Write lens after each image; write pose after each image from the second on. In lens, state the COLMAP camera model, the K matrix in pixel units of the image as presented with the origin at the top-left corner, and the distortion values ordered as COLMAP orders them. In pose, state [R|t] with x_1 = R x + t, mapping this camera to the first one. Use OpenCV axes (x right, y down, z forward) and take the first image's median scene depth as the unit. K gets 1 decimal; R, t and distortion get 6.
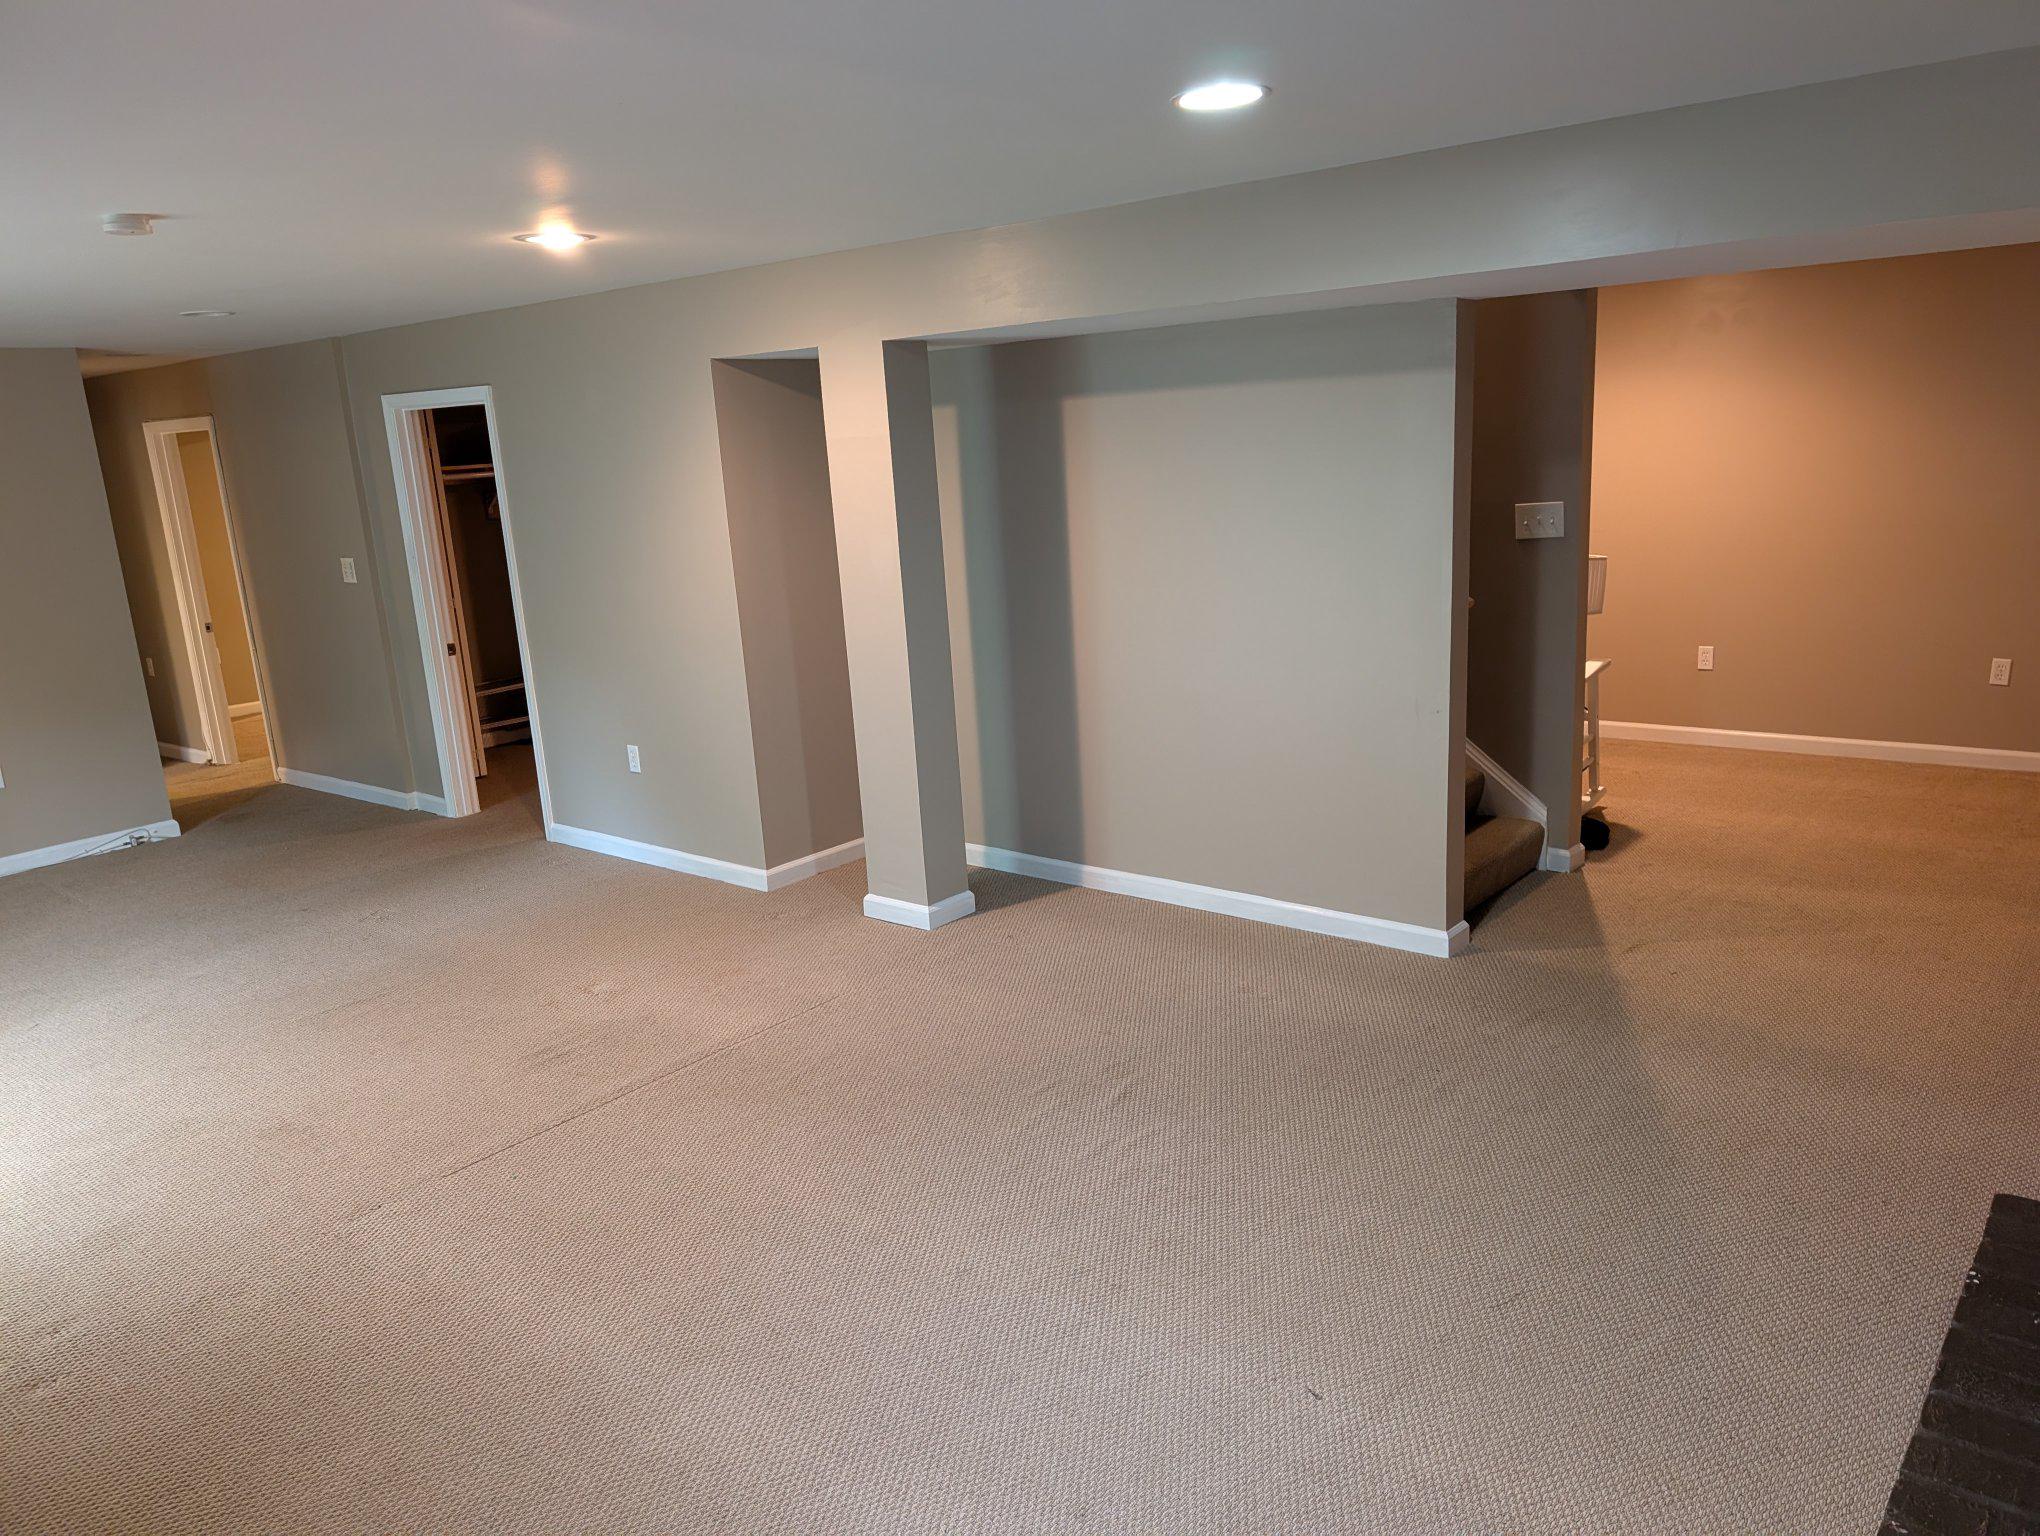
lens RADIAL K [[1463.3, 0, 1033.5], [0, 1463.3, 774.6], [0, 0, 1]] dist [0.030175, -0.012649]
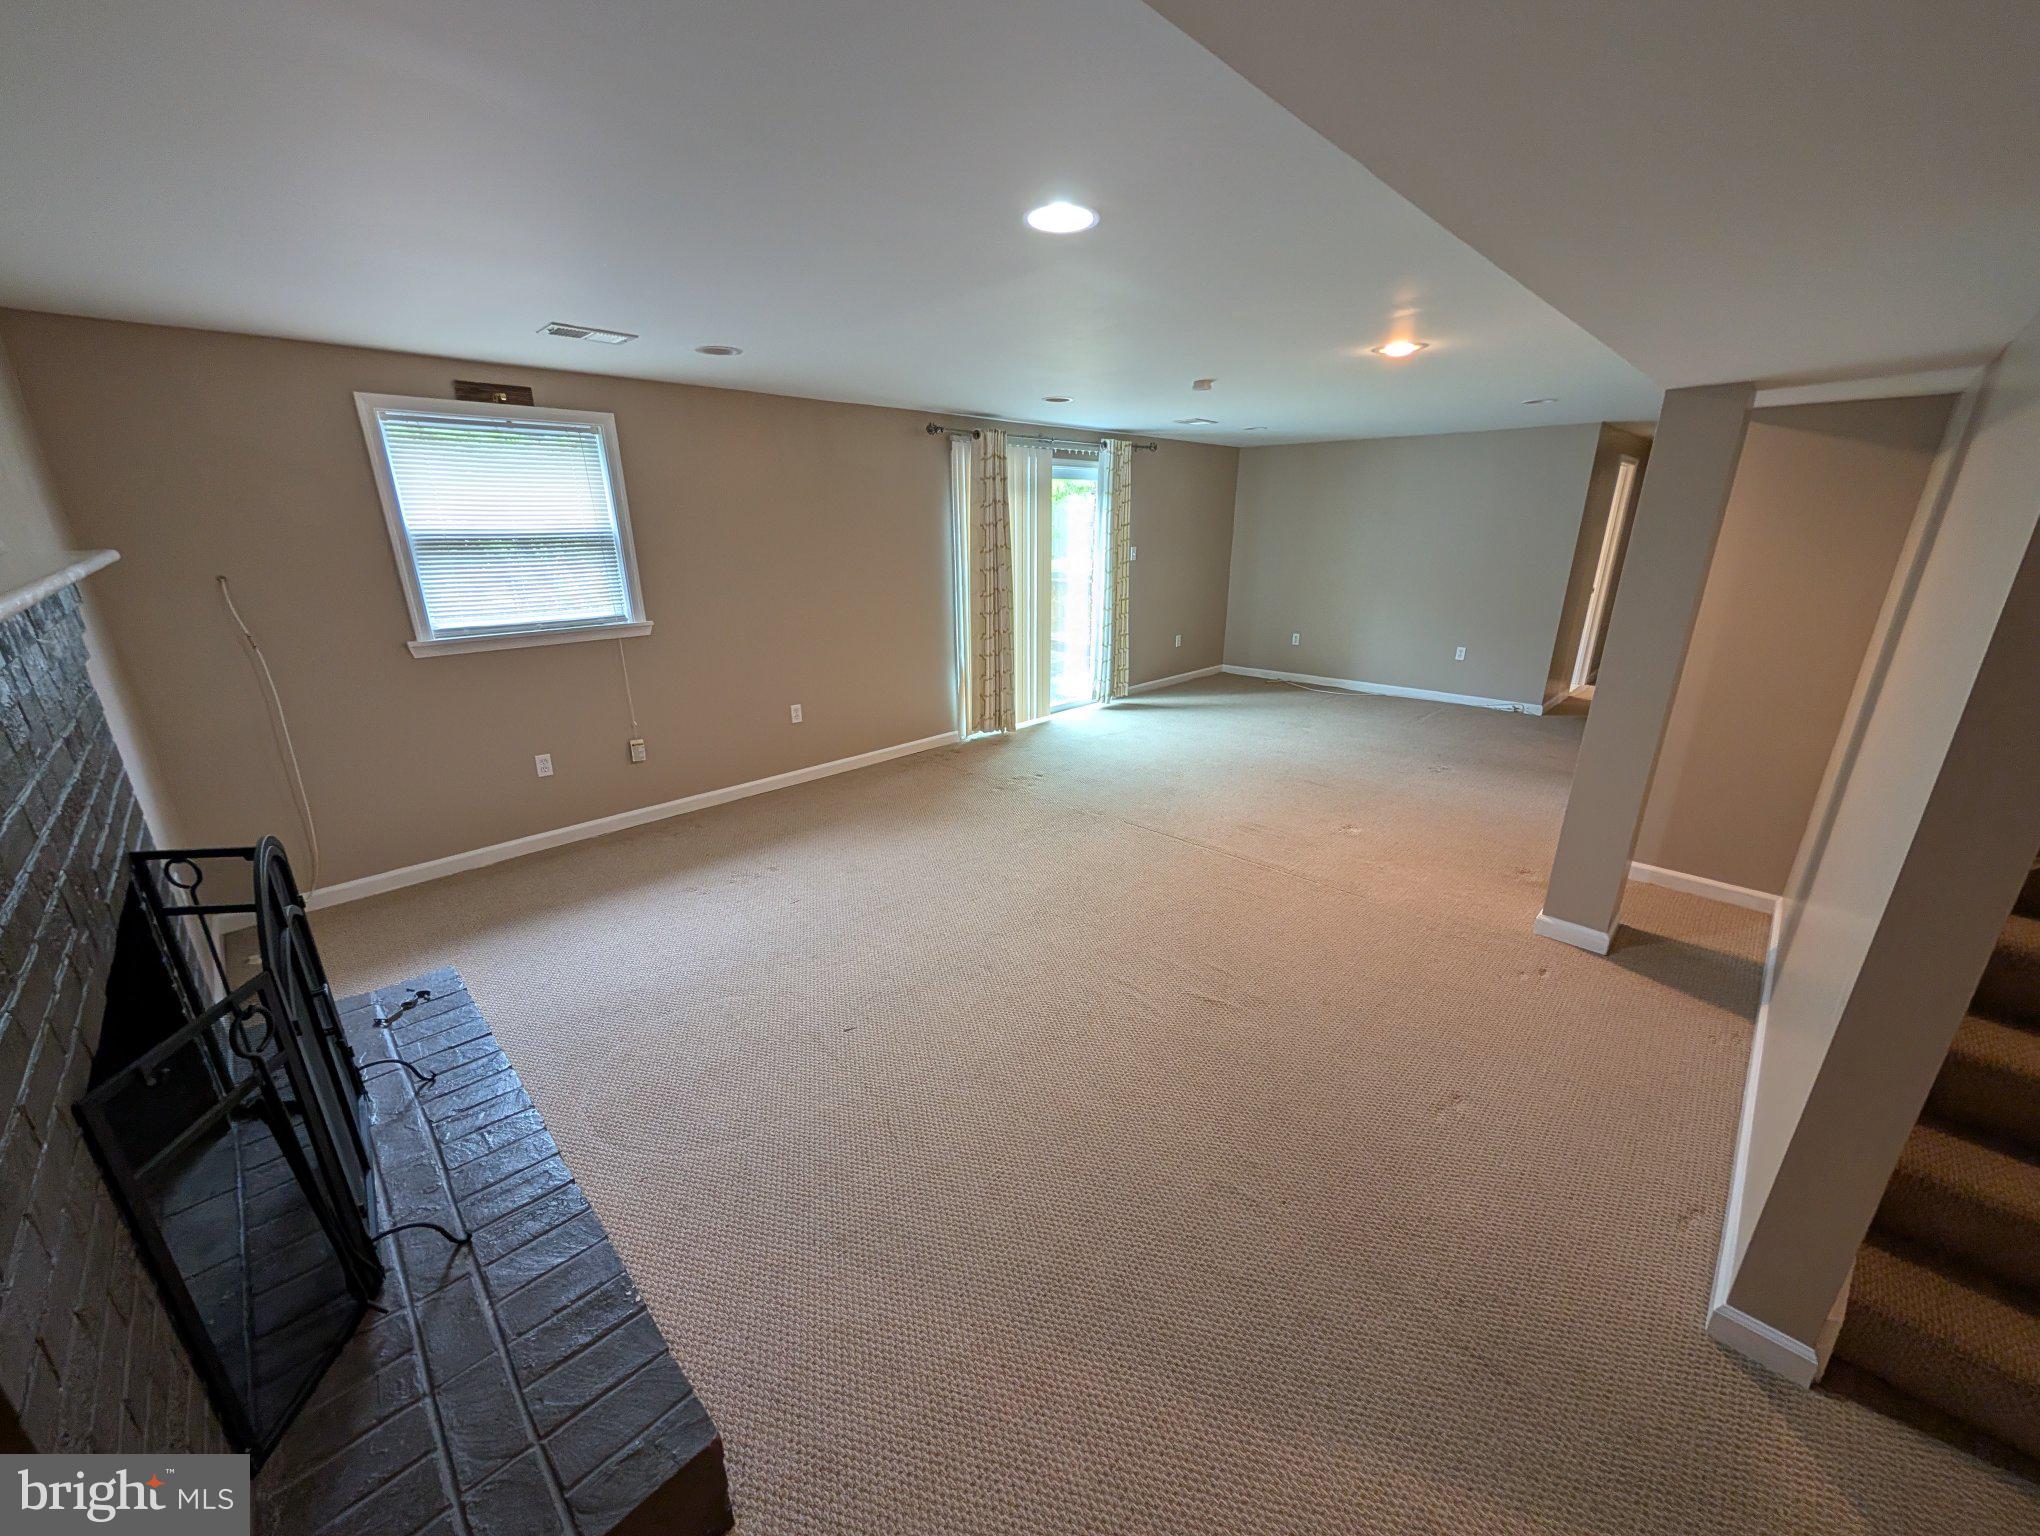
lens RADIAL K [[776.0, 0, 1014.2], [0, 776.0, 778.2], [0, 0, 1]] dist [-0.000803, 0.000214]
pose [[-0.100477, 0.371116, -0.923135, 0.474500], [-0.219420, 0.896720, 0.384379, -0.143476], [0.970443, 0.241176, -0.008670, 0.562594]]
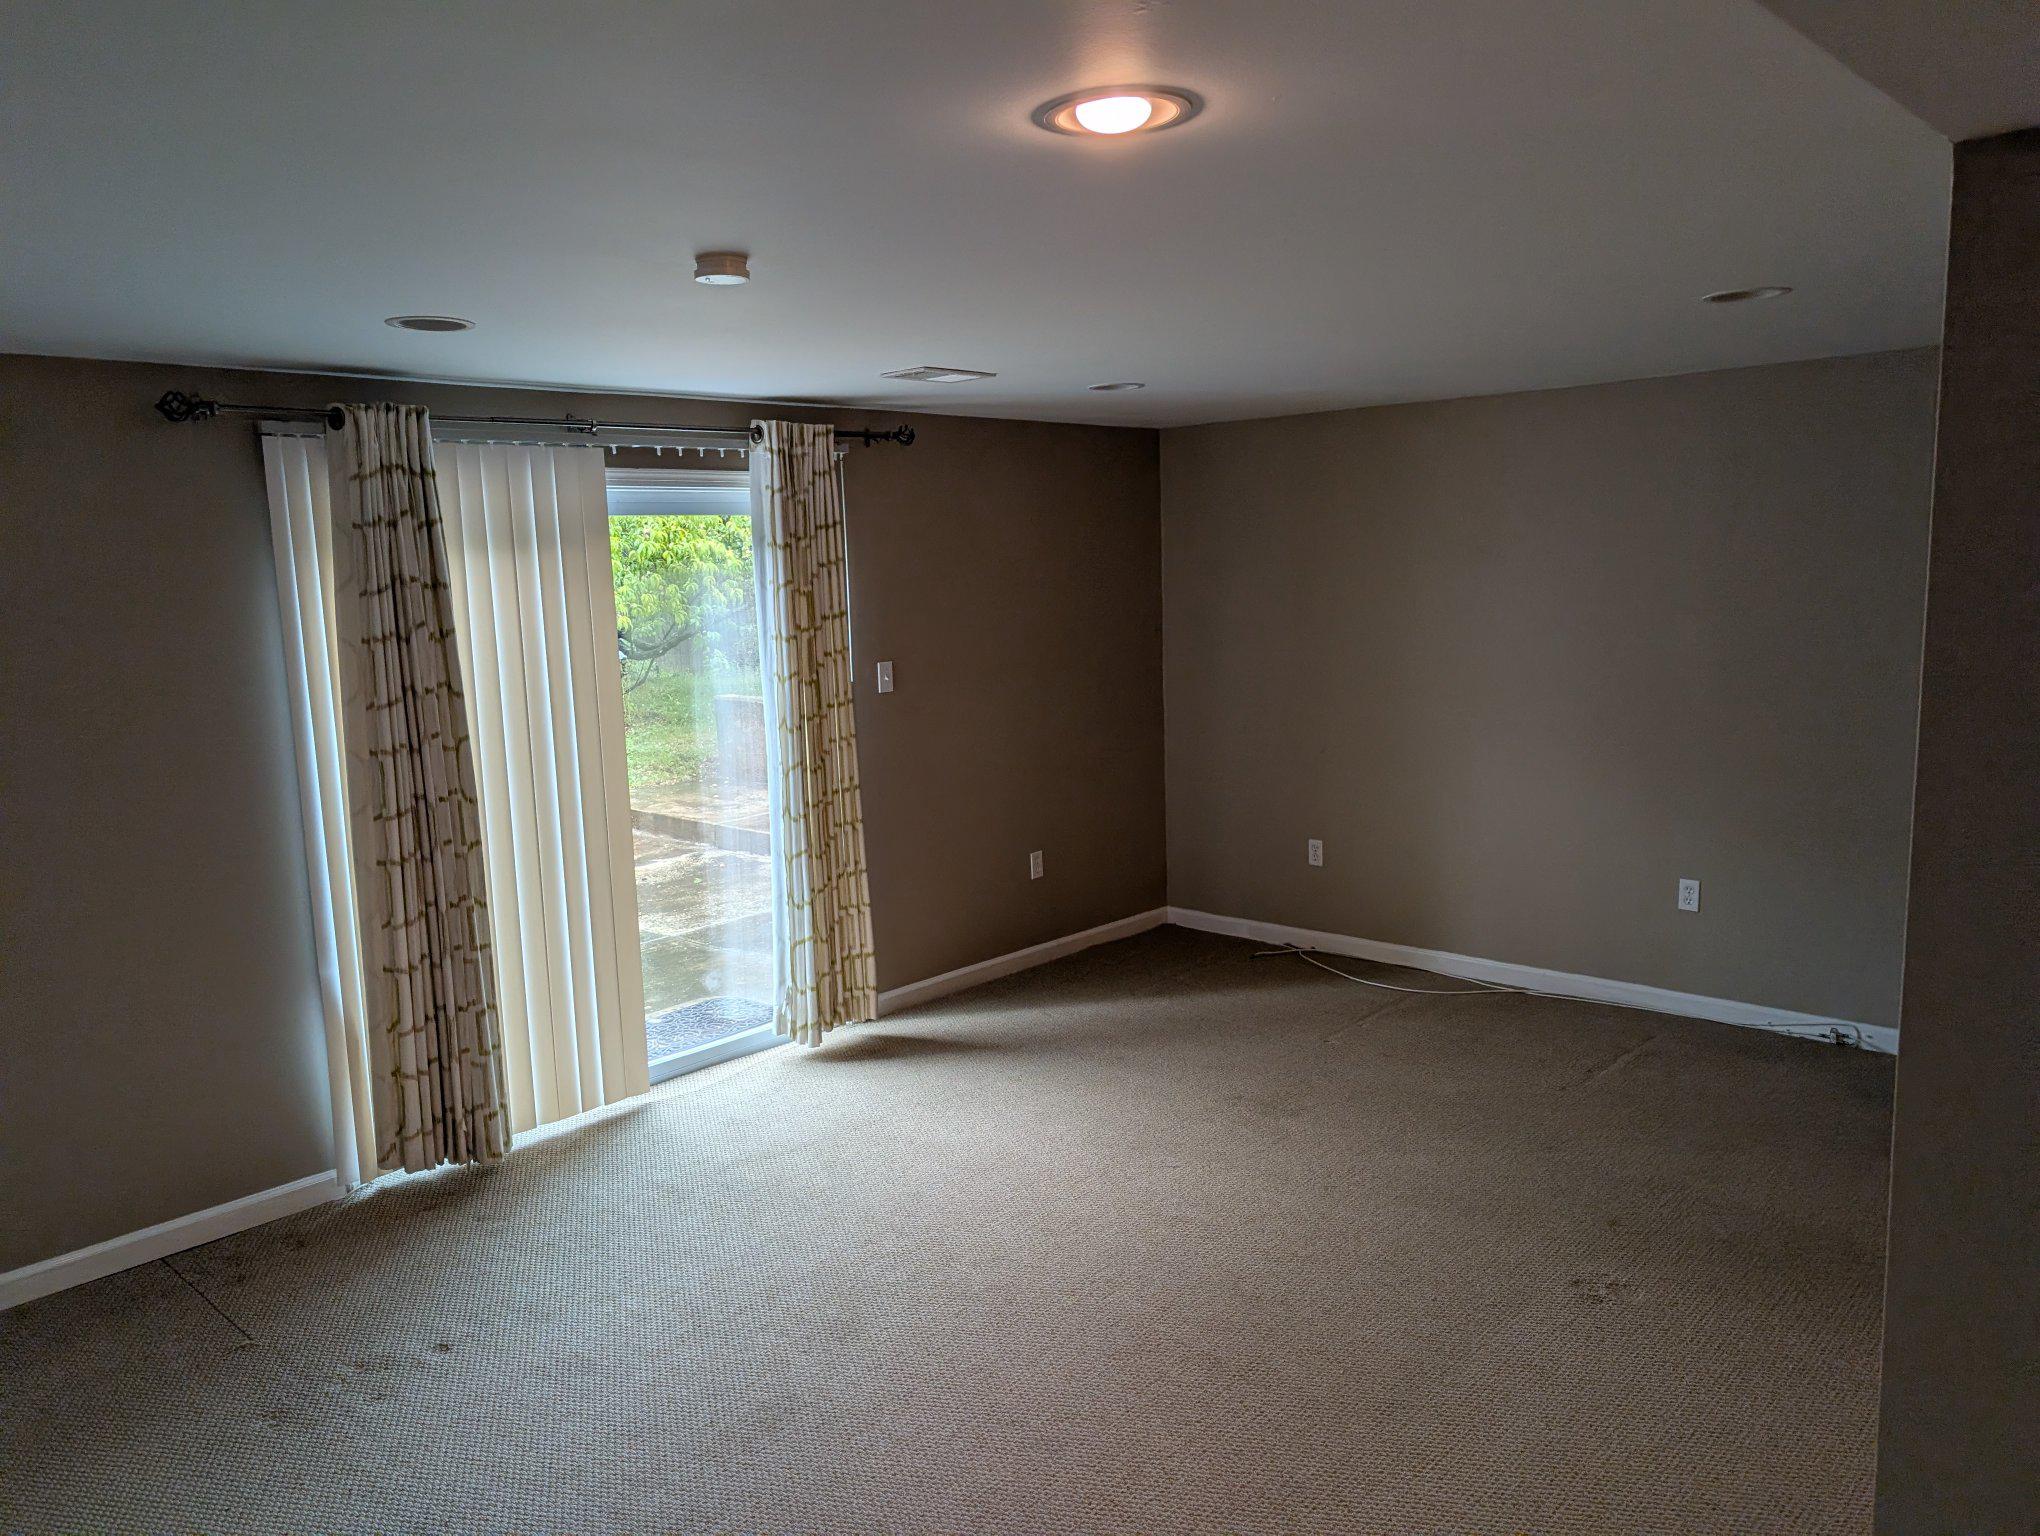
lens RADIAL K [[1463.3, 0, 999.6], [0, 1463.3, 767.9], [0, 0, 1]] dist [0.030175, -0.012649]
pose [[-0.084307, 0.202875, -0.975569, 0.123126], [-0.193948, 0.956988, 0.215771, -0.201510], [0.977382, 0.207401, -0.041334, 0.790728]]
